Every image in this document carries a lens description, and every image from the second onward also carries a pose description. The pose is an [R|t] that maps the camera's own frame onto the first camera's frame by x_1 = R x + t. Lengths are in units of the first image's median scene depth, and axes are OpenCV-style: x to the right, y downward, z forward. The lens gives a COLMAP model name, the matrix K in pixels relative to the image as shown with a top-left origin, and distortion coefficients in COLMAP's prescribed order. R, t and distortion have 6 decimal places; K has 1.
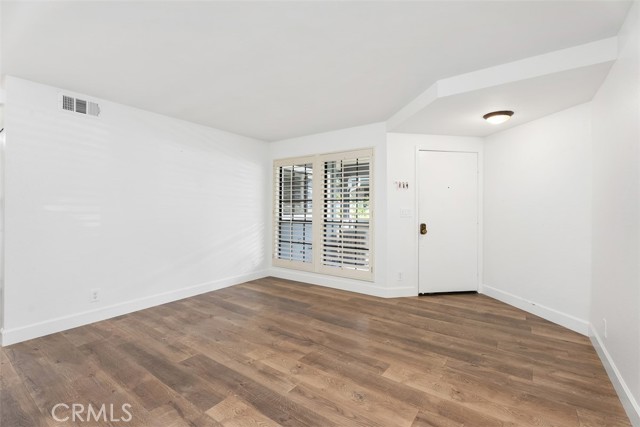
lens RADIAL K [[286.7, 0, 325.3], [0, 286.7, 215.9], [0, 0, 1]] dist [0.004189, -0.000575]
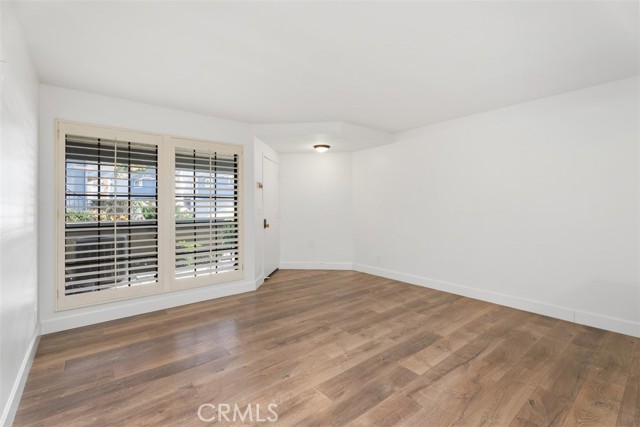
lens RADIAL K [[286.7, 0, 318.3], [0, 286.7, 212.9], [0, 0, 1]] dist [0.004189, -0.000575]
pose [[0.266954, -0.023090, 0.963433, -1.172280], [0.027959, 0.999478, 0.016207, -0.020037], [-0.963304, 0.022611, 0.267460, 0.750449]]
